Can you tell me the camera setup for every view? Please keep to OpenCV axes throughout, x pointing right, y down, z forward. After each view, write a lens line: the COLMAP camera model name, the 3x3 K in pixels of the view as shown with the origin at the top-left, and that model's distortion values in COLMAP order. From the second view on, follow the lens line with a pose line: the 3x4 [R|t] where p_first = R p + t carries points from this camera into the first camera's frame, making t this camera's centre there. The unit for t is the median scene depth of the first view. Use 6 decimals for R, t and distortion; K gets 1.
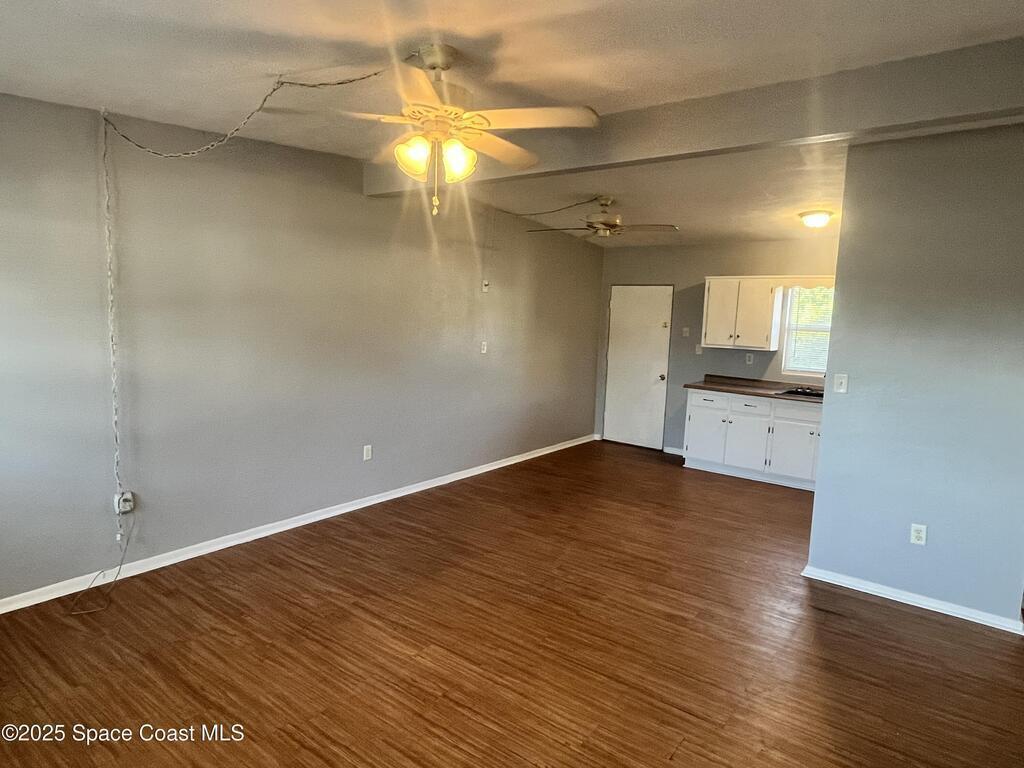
lens RADIAL K [[613.3, 0, 513.0], [0, 613.3, 386.0], [0, 0, 1]] dist [-0.003845, 0.000090]
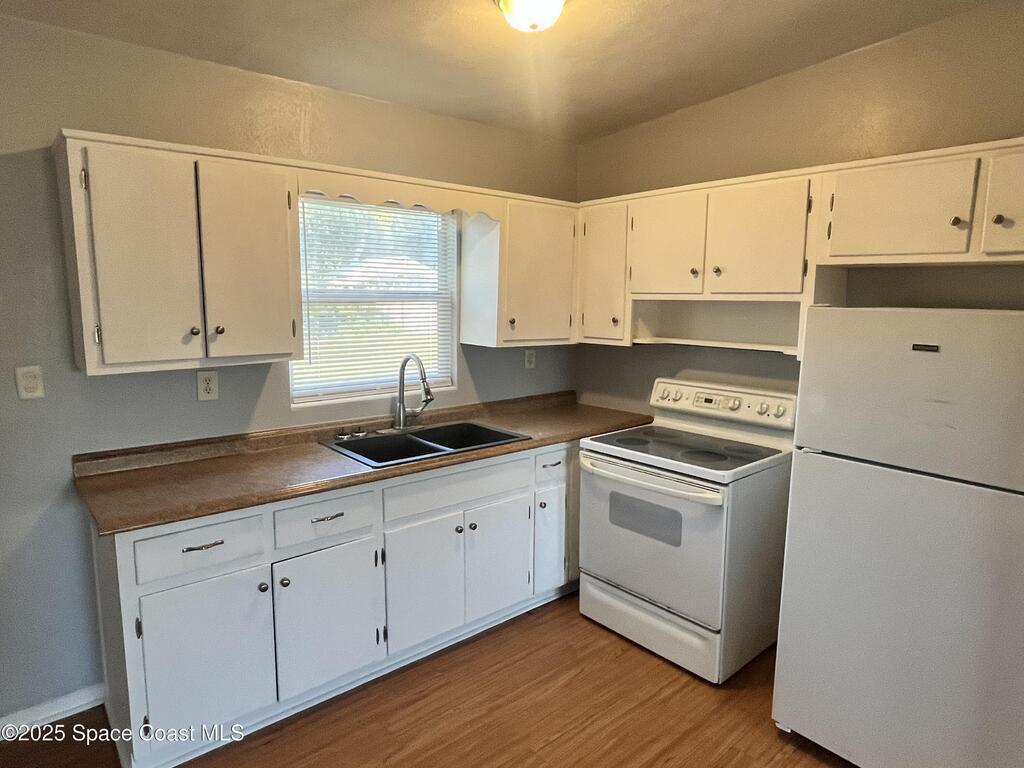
lens RADIAL K [[613.3, 0, 512.8], [0, 613.3, 380.9], [0, 0, 1]] dist [-0.003845, 0.000090]
pose [[0.203133, -0.172735, 0.963795, 0.075945], [0.111155, 0.982021, 0.152574, -0.099763], [-0.972822, 0.076137, 0.218681, 0.873486]]
